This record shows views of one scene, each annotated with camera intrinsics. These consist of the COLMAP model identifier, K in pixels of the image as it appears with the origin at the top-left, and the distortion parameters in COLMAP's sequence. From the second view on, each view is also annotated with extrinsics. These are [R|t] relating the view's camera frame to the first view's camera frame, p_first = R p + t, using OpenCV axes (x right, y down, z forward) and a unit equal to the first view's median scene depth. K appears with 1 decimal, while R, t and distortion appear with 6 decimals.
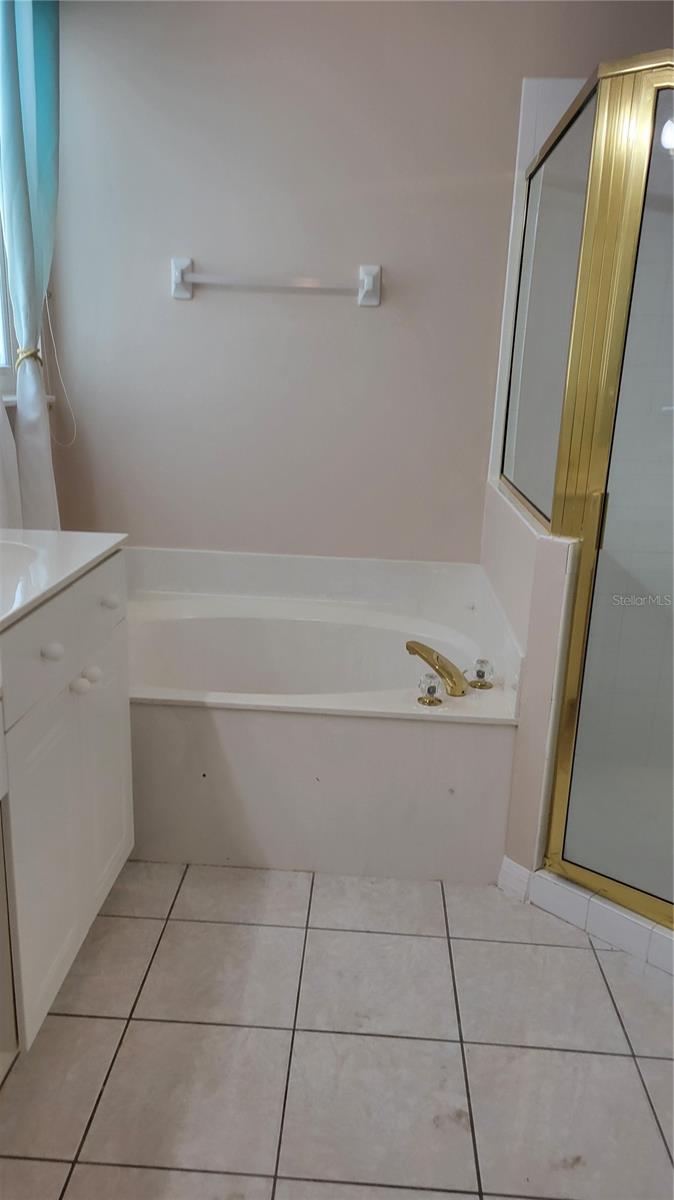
lens RADIAL K [[909.3, 0, 337.0], [0, 909.3, 600.0], [0, 0, 1]] dist [0.076827, -0.057595]
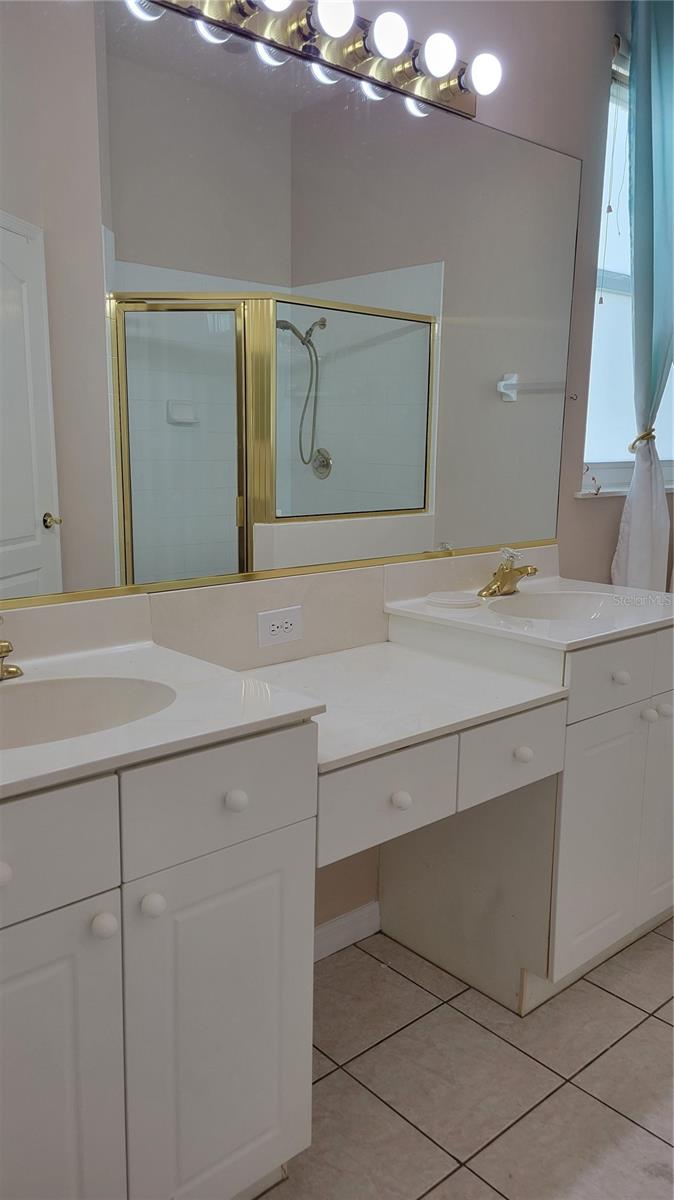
lens RADIAL K [[909.3, 0, 337.0], [0, 909.3, 600.0], [0, 0, 1]] dist [0.076827, -0.057595]
pose [[0.705532, 0.101953, -0.701306, 0.261772], [-0.175668, 0.983873, -0.033695, 0.057212], [0.686561, 0.146970, 0.712063, -0.164581]]
